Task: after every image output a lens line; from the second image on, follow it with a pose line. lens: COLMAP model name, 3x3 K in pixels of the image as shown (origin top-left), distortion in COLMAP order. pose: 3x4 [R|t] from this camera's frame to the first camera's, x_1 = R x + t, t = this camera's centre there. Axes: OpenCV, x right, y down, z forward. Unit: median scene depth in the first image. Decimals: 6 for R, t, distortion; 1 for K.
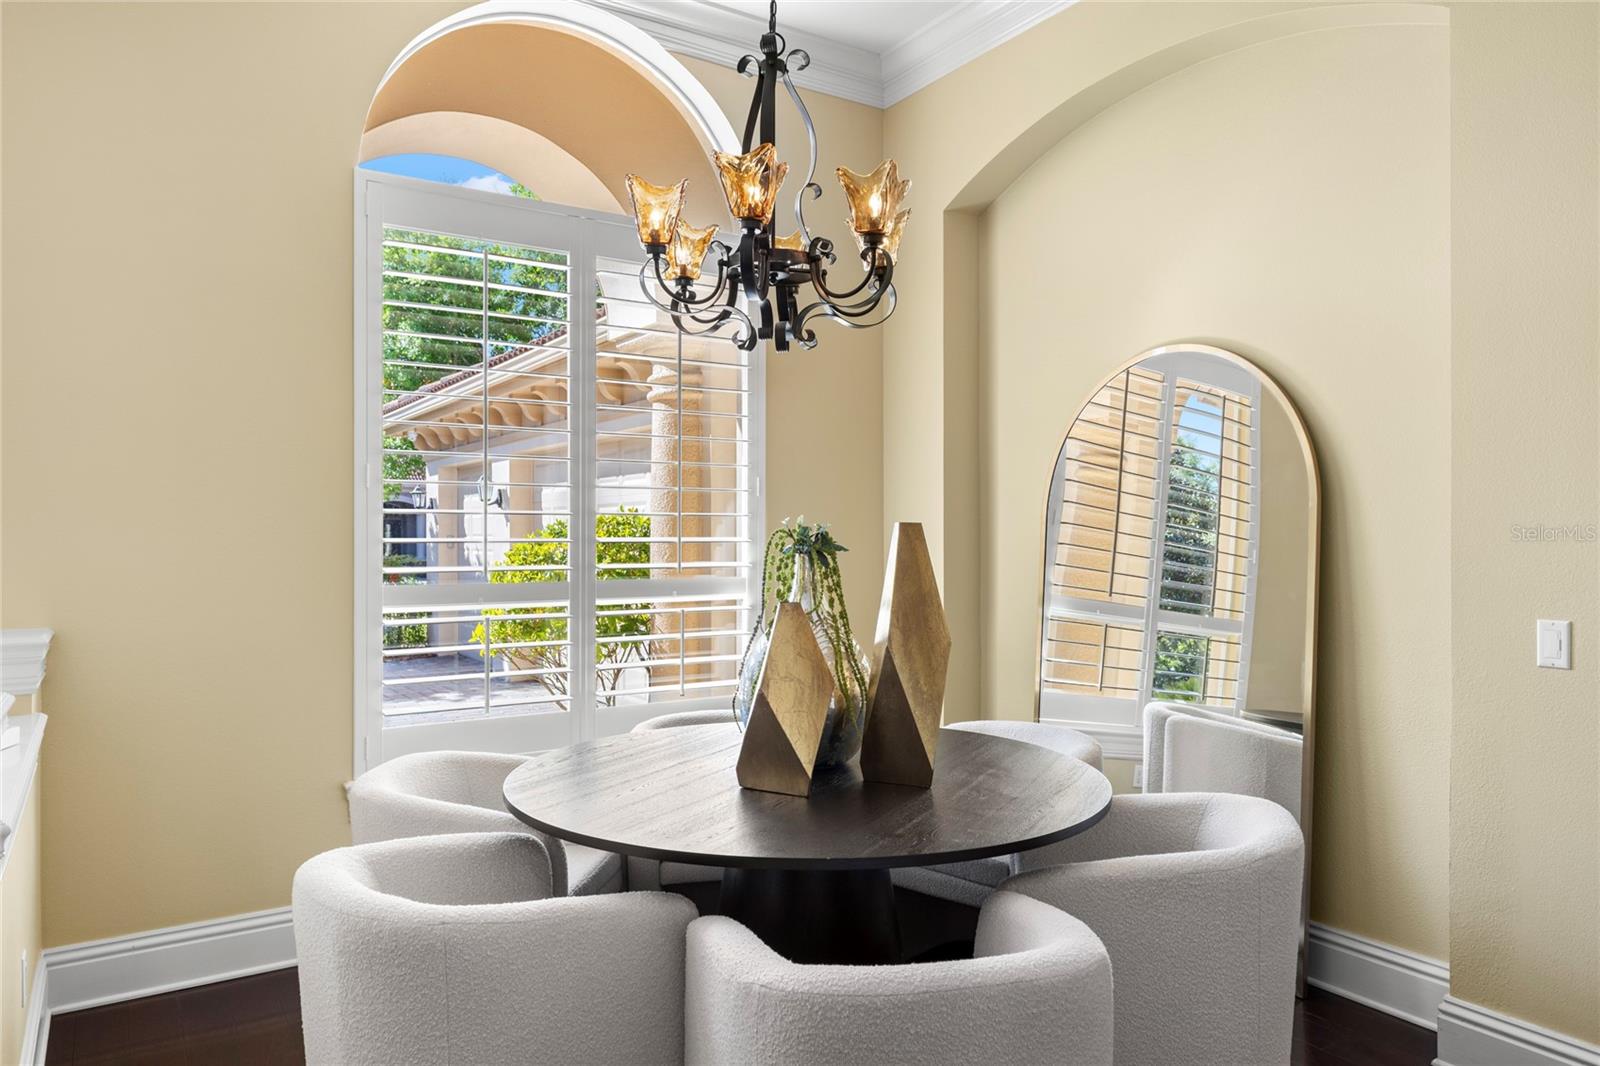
lens RADIAL K [[1043.9, 0, 797.5], [0, 1043.9, 505.3], [0, 0, 1]] dist [0.002801, 0.000955]
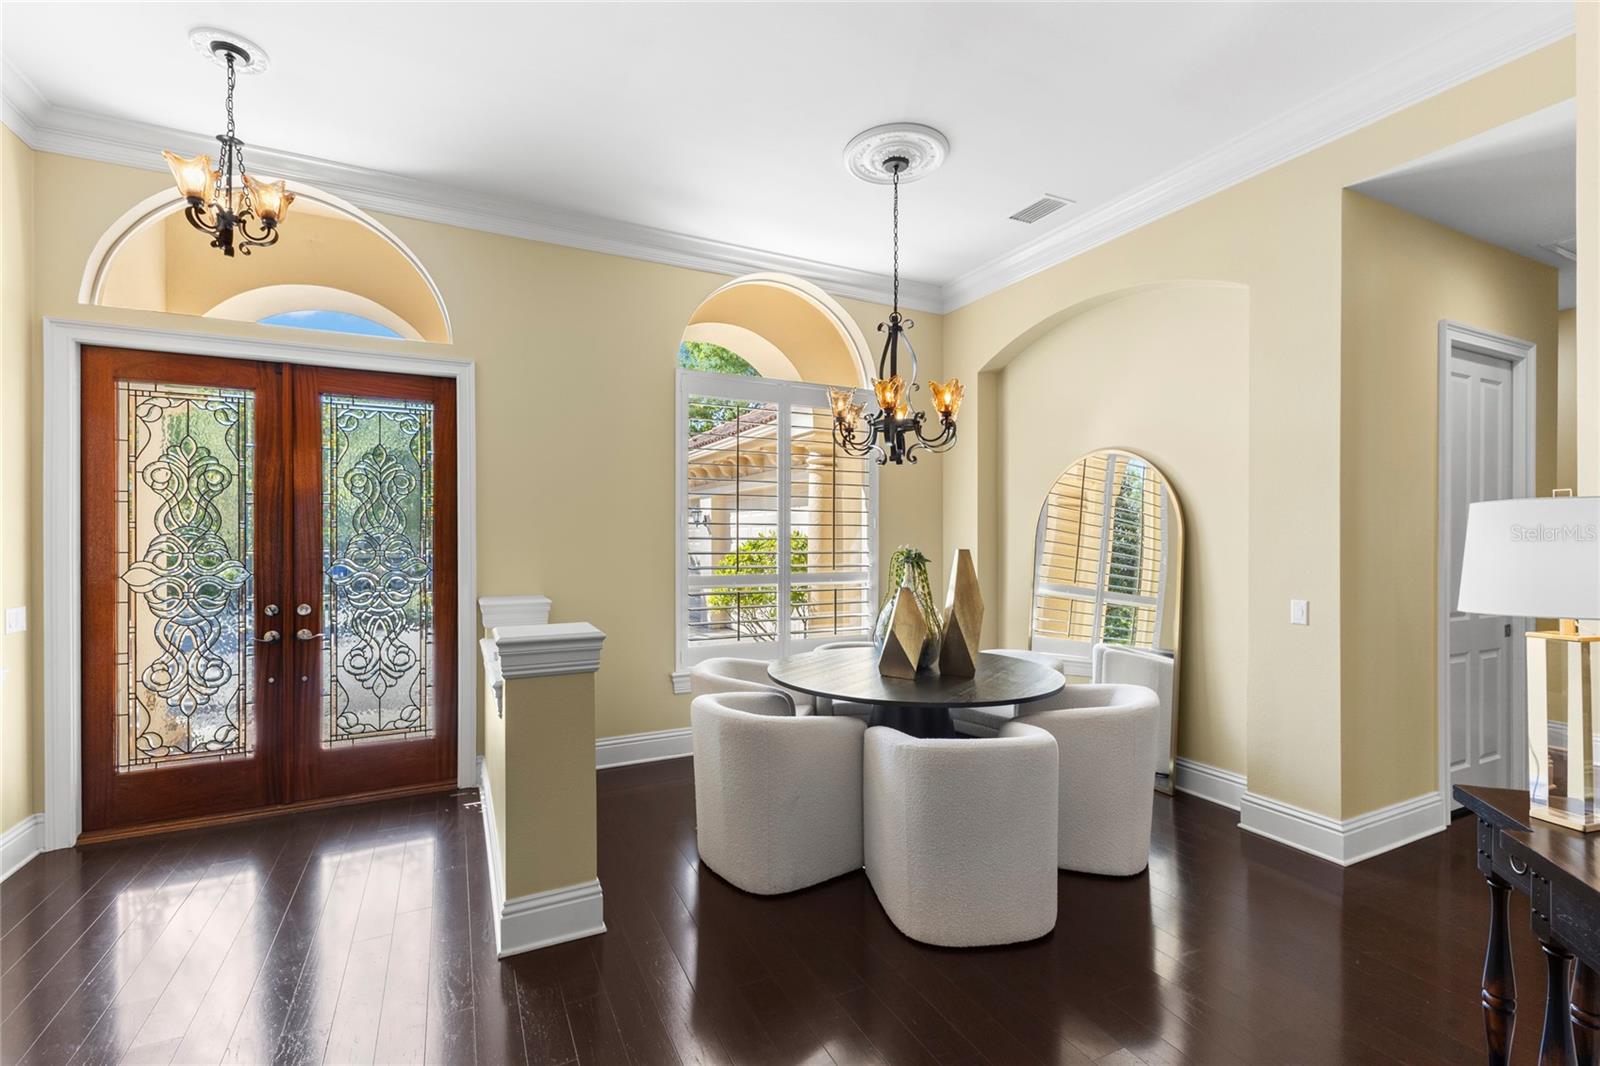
lens RADIAL K [[686.0, 0, 774.6], [0, 686.0, 532.2], [0, 0, 1]] dist [-0.000074, -0.000036]
pose [[0.990274, -0.001891, -0.139120, -0.069238], [0.004911, 0.999760, 0.021367, -0.045098], [0.139046, -0.021843, 0.990045, -0.366763]]
